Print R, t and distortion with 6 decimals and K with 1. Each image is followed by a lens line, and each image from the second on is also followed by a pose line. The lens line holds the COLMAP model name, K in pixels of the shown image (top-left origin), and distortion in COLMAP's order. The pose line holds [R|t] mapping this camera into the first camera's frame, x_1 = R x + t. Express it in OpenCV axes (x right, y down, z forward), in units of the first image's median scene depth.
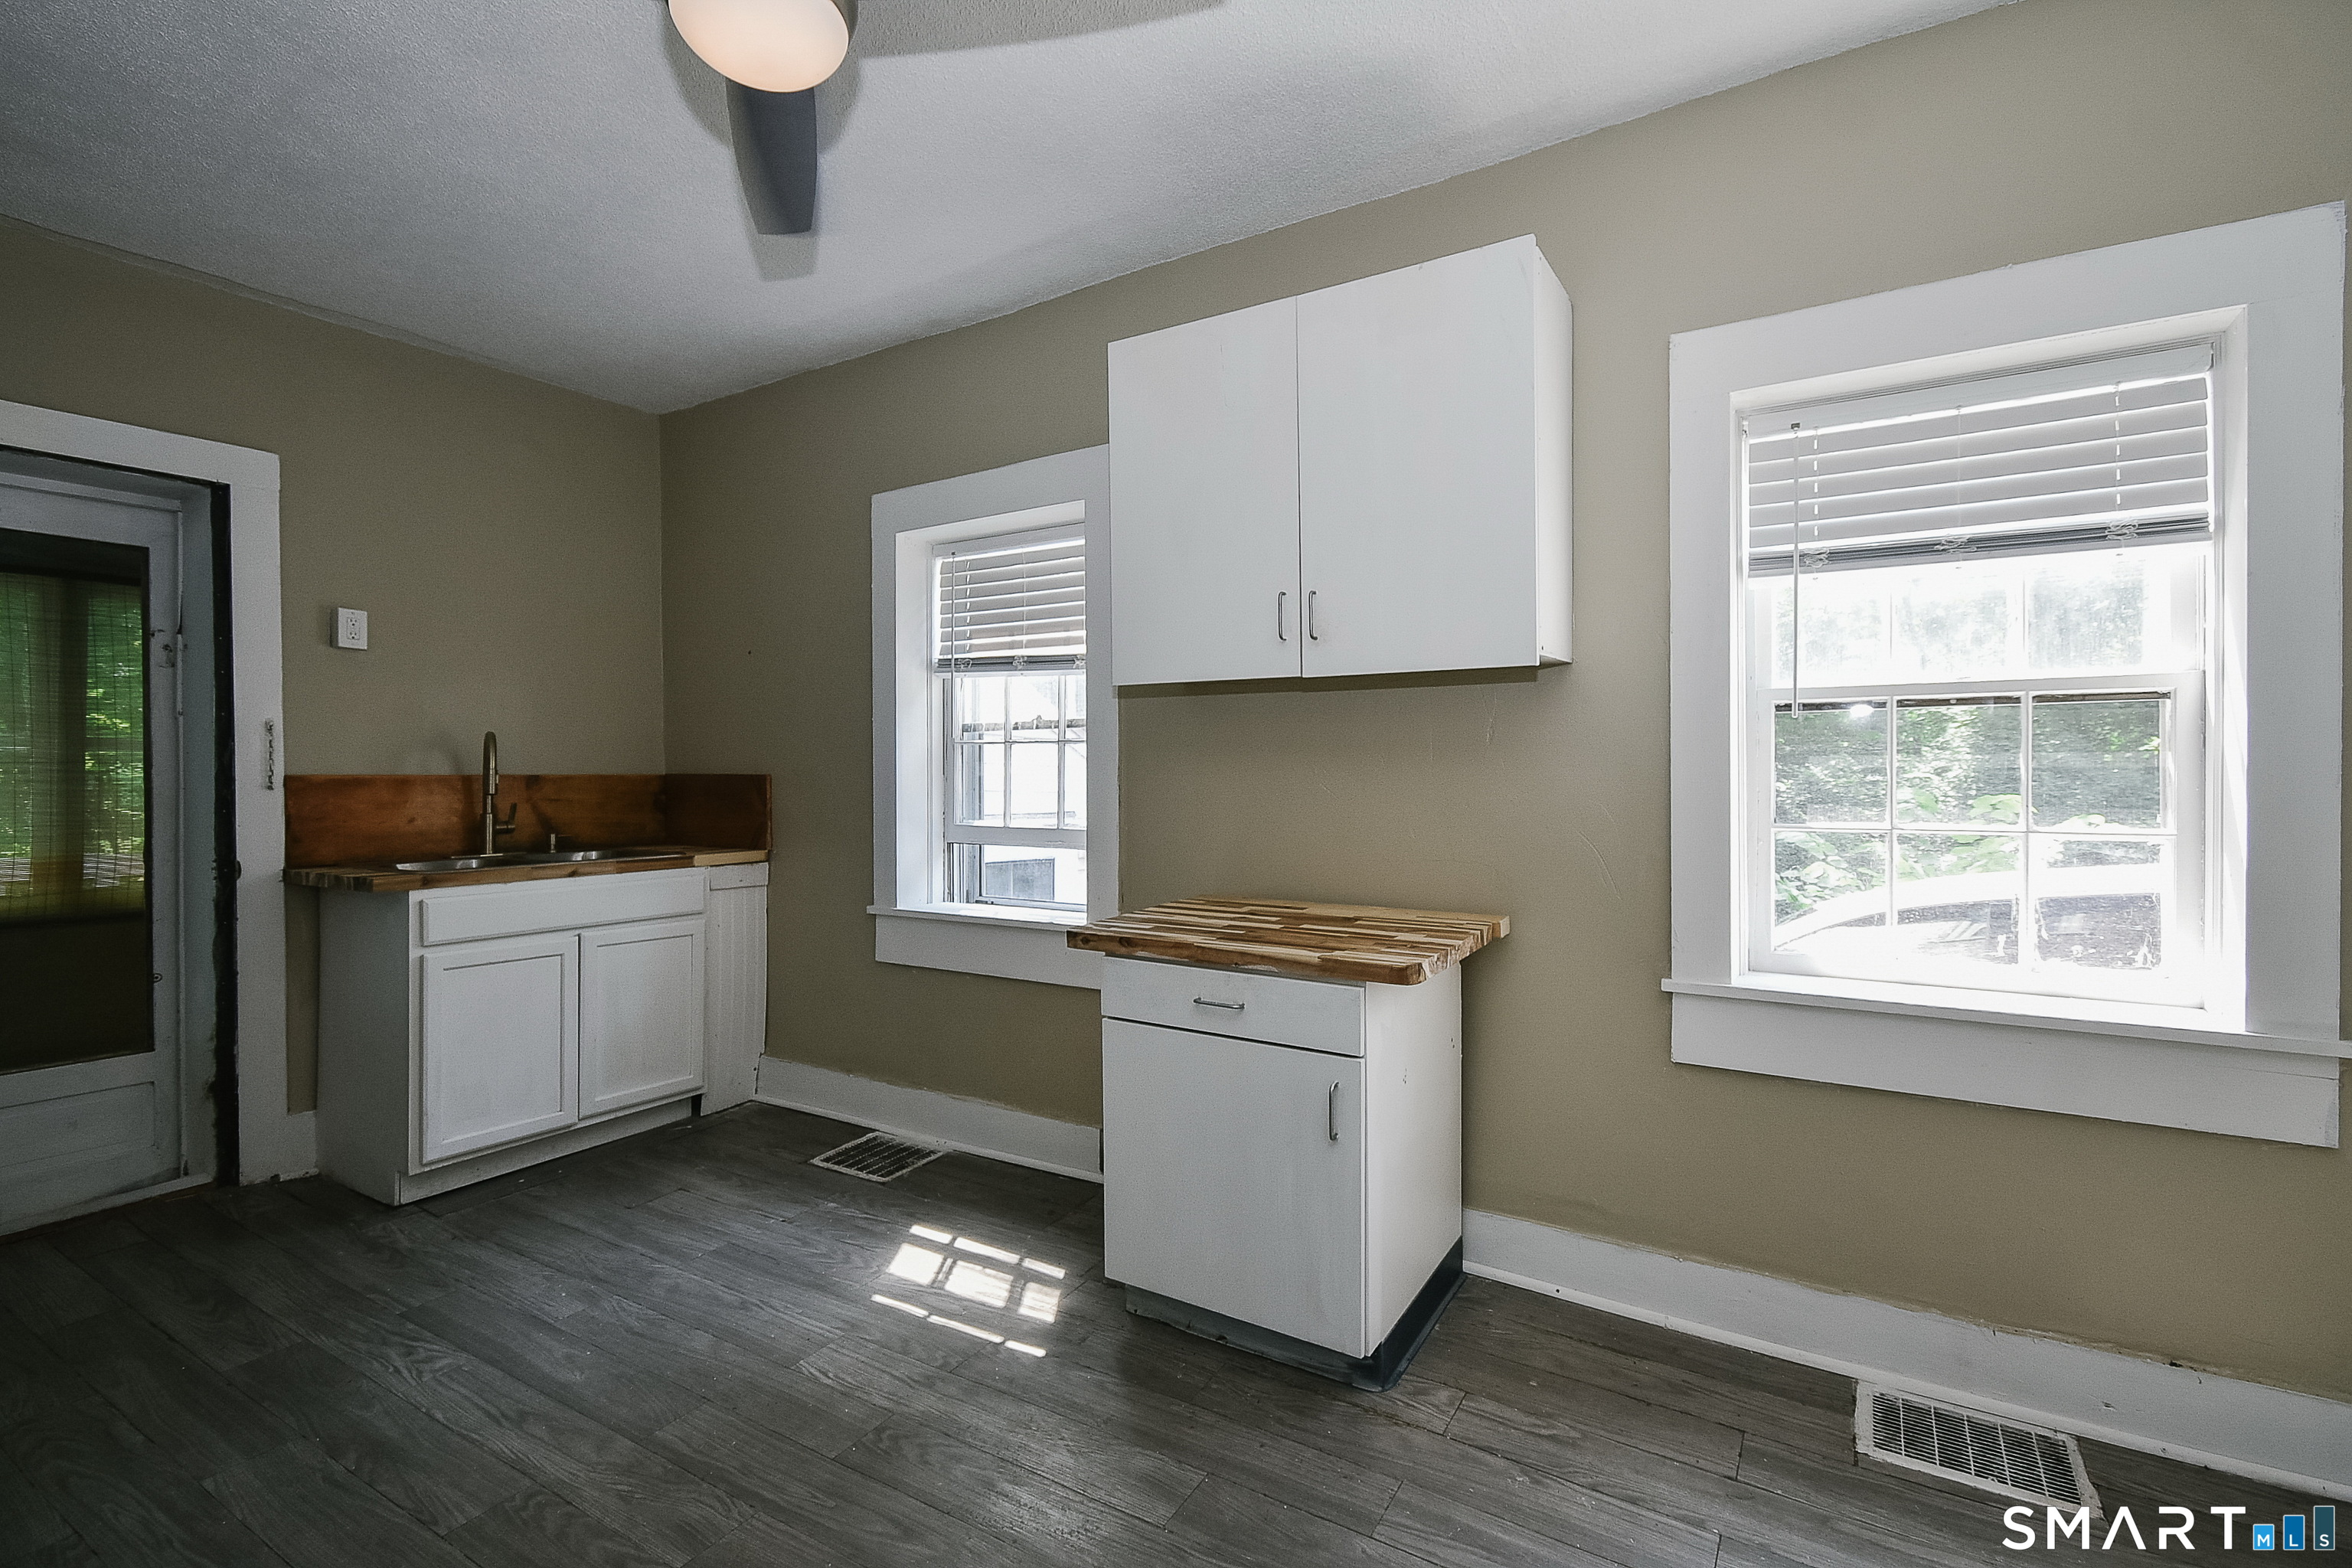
lens RADIAL K [[1090.1, 0, 1176.0], [0, 1090.1, 784.0], [0, 0, 1]] dist [0.020617, -0.000086]
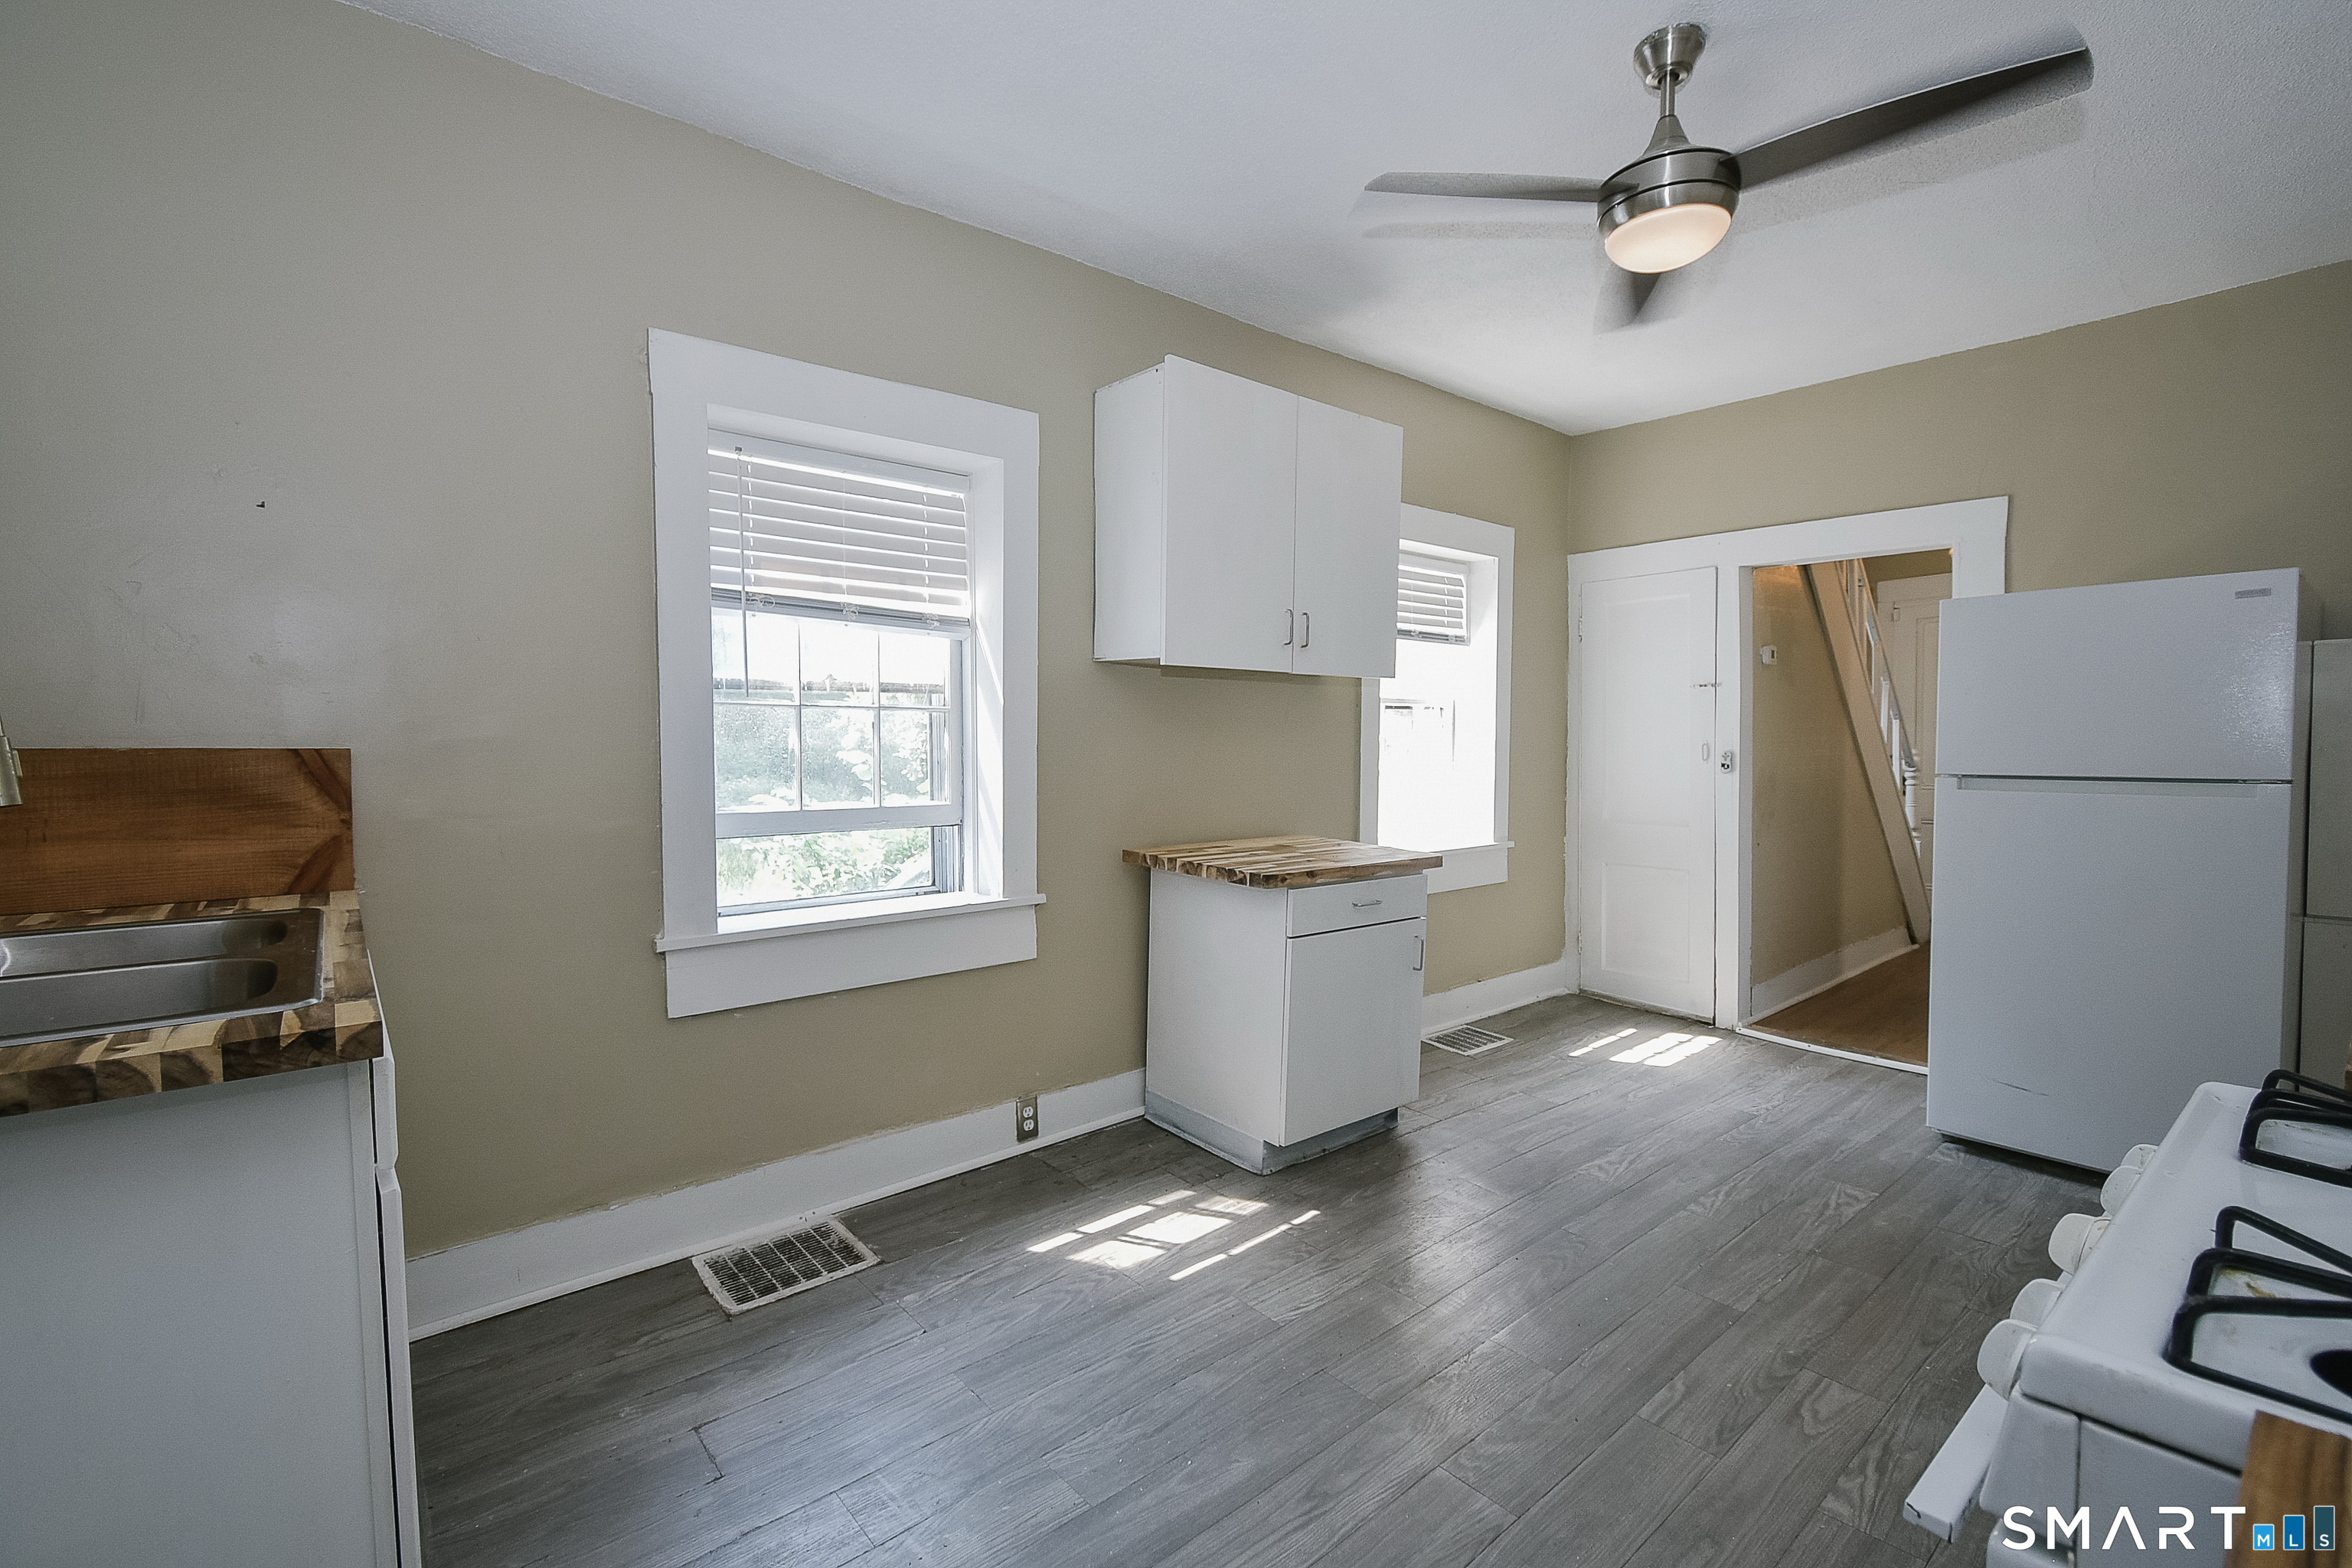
lens RADIAL K [[1040.0, 0, 1176.0], [0, 1040.0, 784.0], [0, 0, 1]] dist [0.000906, 0.000394]
pose [[0.298775, -0.038292, 0.953555, -0.913549], [0.016624, 0.999252, 0.034919, -0.003301], [-0.954179, 0.005419, 0.299188, 0.574849]]
